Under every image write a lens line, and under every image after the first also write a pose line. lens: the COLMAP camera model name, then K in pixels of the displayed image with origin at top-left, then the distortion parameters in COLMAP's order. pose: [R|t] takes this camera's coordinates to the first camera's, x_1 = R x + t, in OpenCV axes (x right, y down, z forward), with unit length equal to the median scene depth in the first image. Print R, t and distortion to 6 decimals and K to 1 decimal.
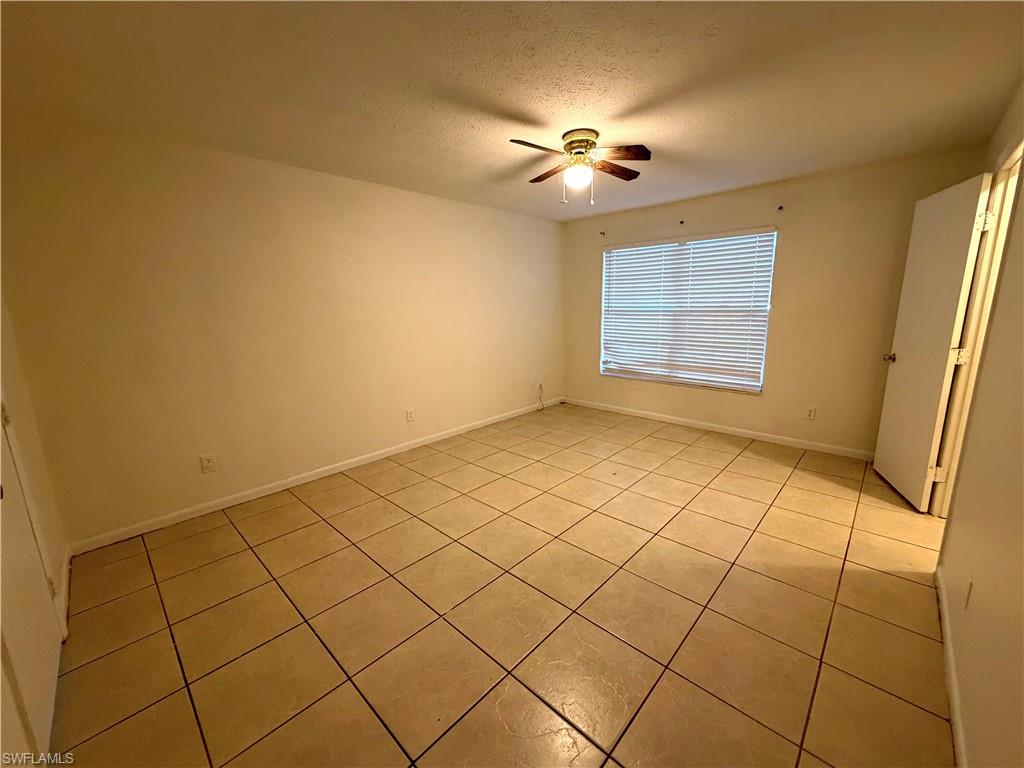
lens RADIAL K [[406.8, 0, 511.5], [0, 406.8, 385.3], [0, 0, 1]] dist [0.002226, 0.000148]
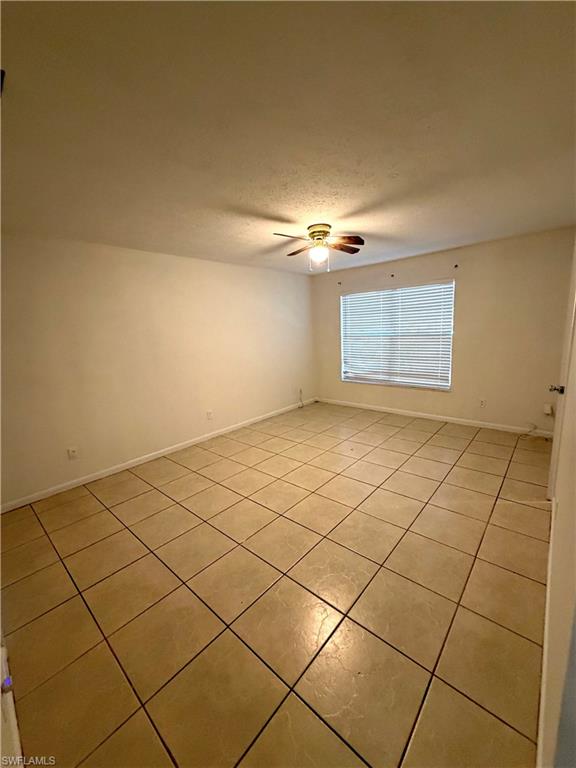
lens RADIAL K [[305.1, 0, 289.3], [0, 305.1, 381.6], [0, 0, 1]] dist [0.002226, 0.000148]
pose [[0.998933, -0.034702, 0.030465, 0.002020], [0.035379, 0.999132, -0.021987, -0.013709], [-0.029675, 0.023042, 0.999294, -0.123810]]
